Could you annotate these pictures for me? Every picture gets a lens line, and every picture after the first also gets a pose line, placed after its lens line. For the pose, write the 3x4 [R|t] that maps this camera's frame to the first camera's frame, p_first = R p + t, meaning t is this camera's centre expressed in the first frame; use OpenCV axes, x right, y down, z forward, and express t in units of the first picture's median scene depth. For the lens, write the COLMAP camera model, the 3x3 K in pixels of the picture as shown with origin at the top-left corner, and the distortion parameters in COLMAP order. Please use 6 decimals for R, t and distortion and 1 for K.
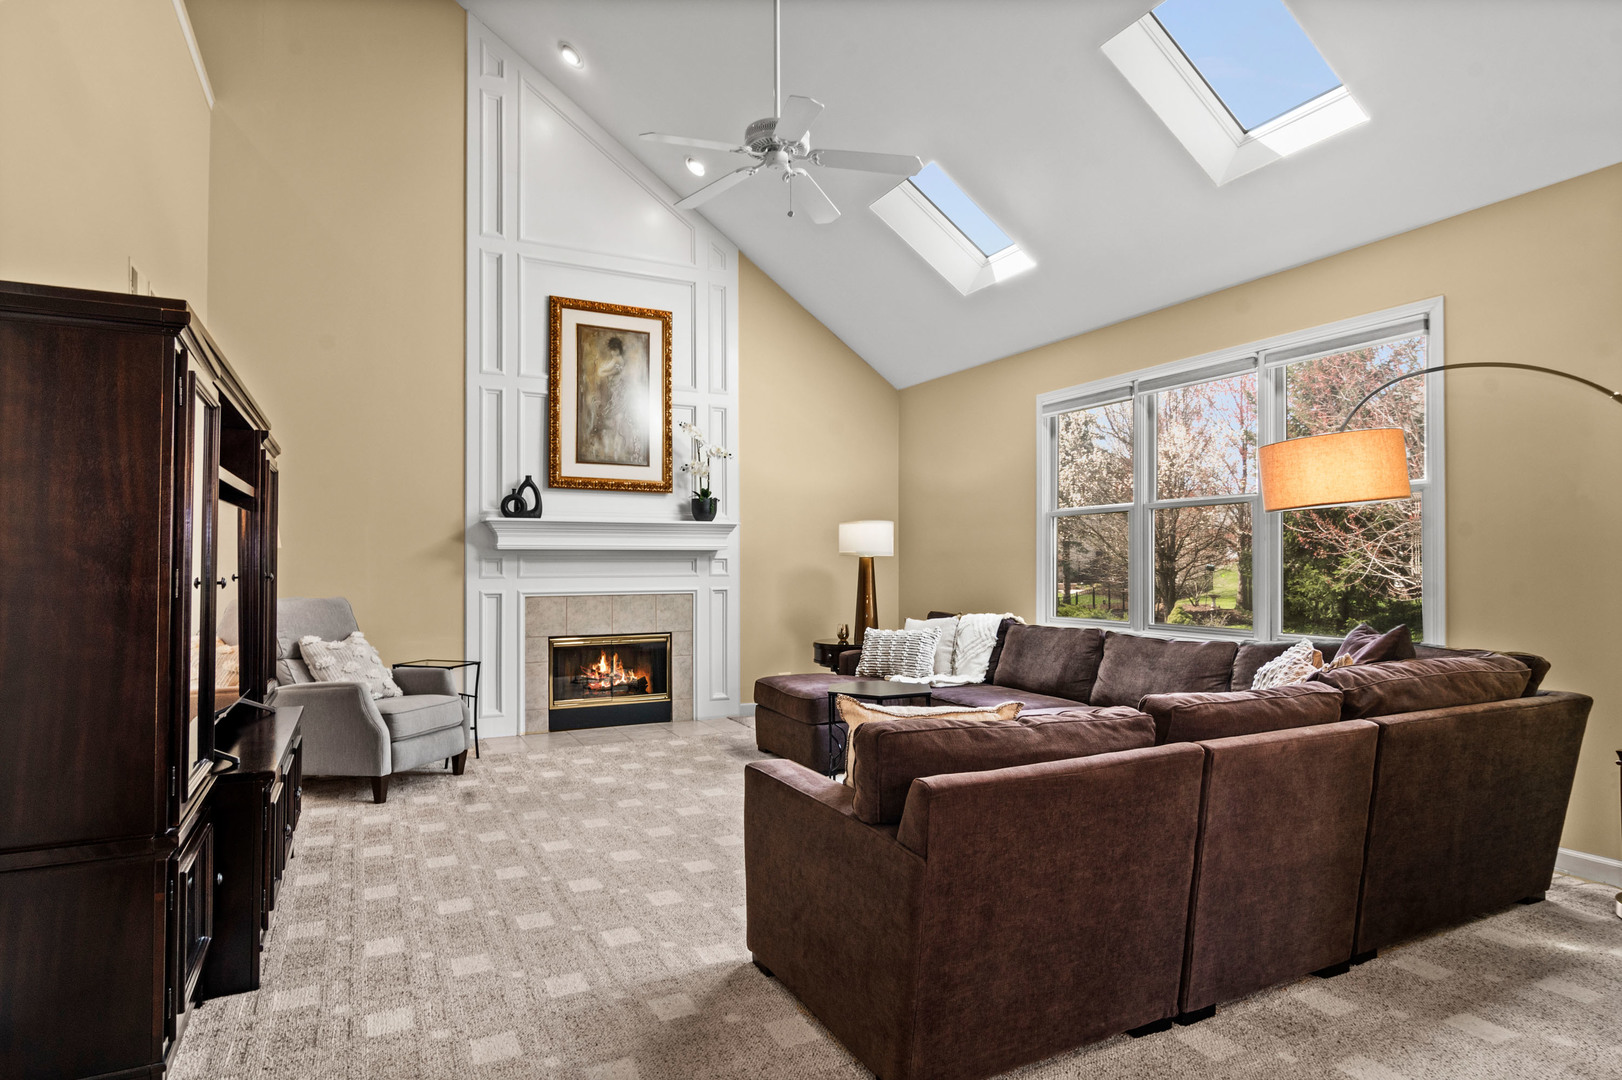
lens RADIAL K [[875.6, 0, 802.6], [0, 875.6, 540.1], [0, 0, 1]] dist [0.004146, -0.000280]
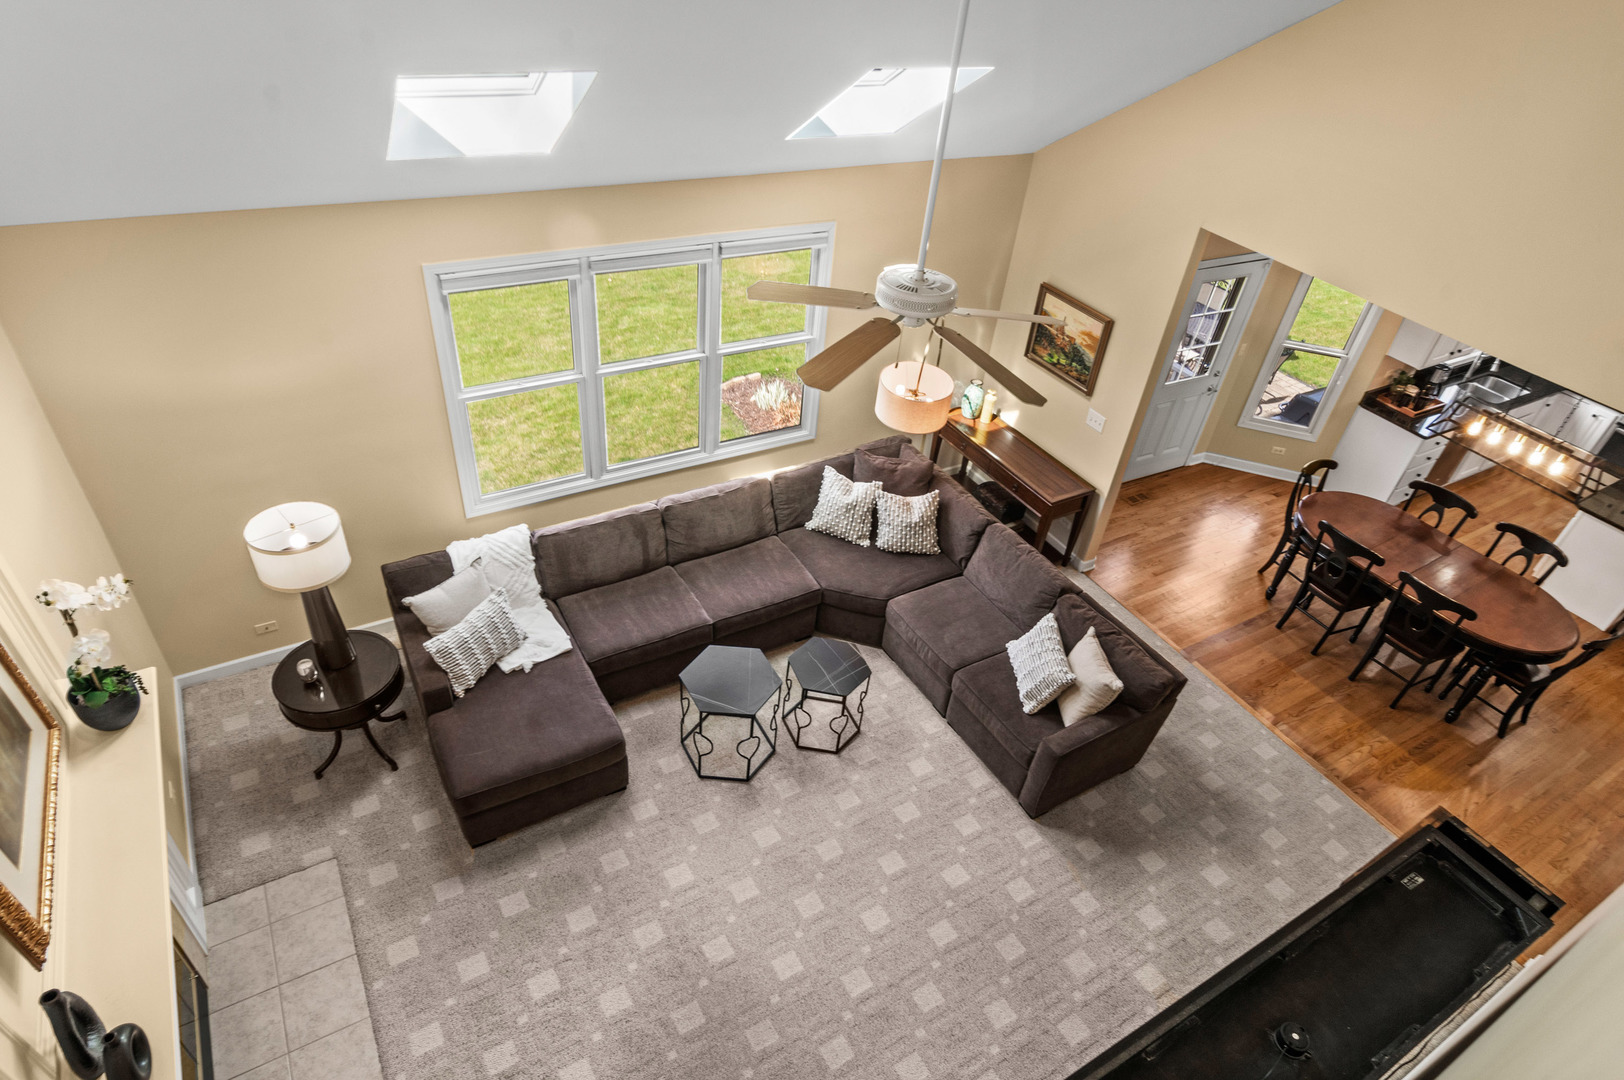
lens RADIAL K [[876.7, 0, 815.0], [0, 876.7, 546.0], [0, 0, 1]] dist [0.004146, -0.000280]
pose [[-0.065756, -0.613952, 0.786599, -0.925705], [-0.123743, 0.787238, 0.604106, -0.872020], [-0.990133, -0.057613, -0.127738, 1.380824]]
